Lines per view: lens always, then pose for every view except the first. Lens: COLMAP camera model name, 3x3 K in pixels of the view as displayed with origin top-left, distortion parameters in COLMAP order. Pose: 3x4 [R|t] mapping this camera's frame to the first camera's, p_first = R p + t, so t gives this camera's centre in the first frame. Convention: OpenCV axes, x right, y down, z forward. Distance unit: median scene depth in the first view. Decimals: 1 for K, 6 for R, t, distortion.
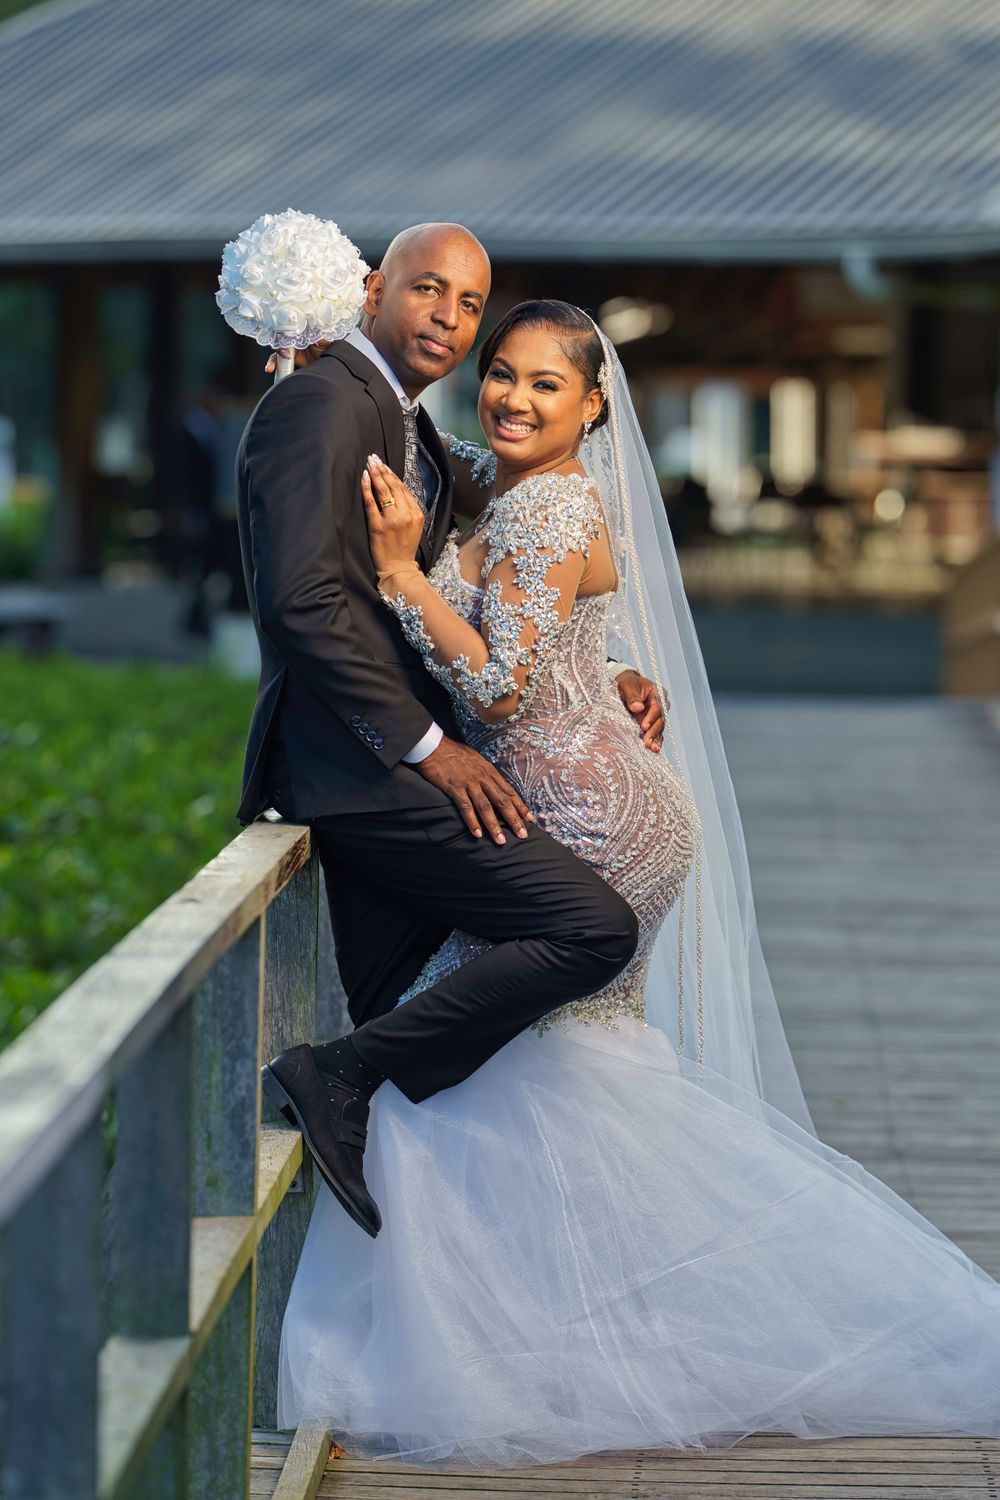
lens RADIAL K [[5841.8, 0, 500.0], [0, 5841.8, 750.0], [0, 0, 1]] dist [0.630895, -2.423183]
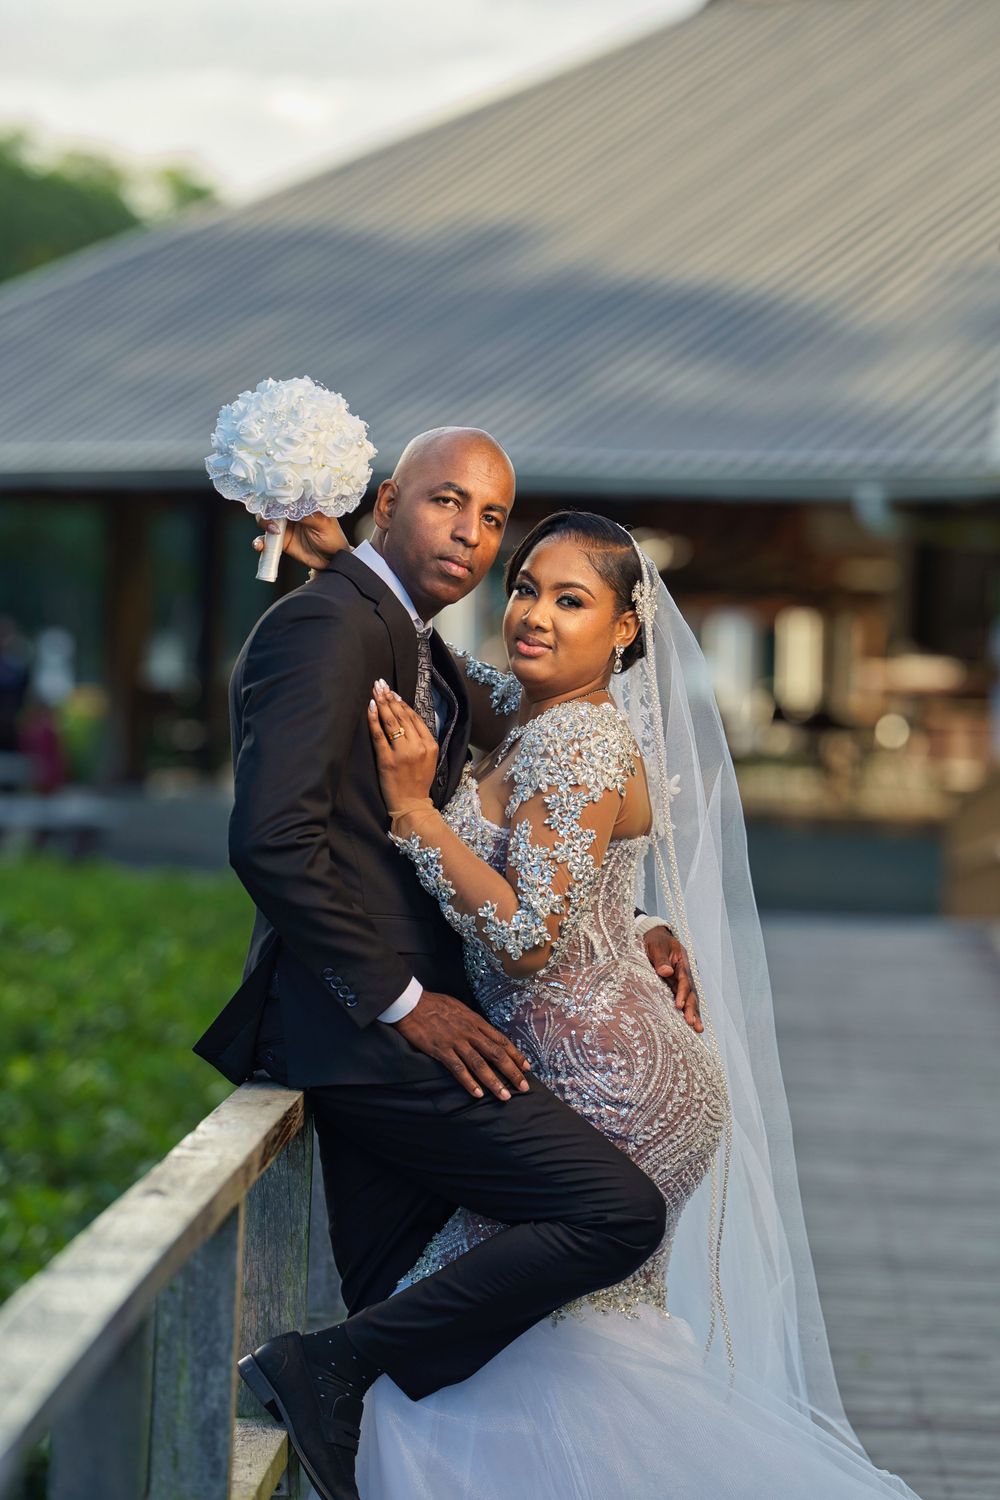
lens RADIAL K [[5466.2, 0, 500.0], [0, 5466.2, 750.0], [0, 0, 1]] dist [0.179106, -0.694170]
pose [[0.999799, 0.019544, -0.004576, 0.000576], [-0.019699, 0.999132, -0.036704, -0.008940], [0.003854, 0.036787, 0.999316, 0.152222]]
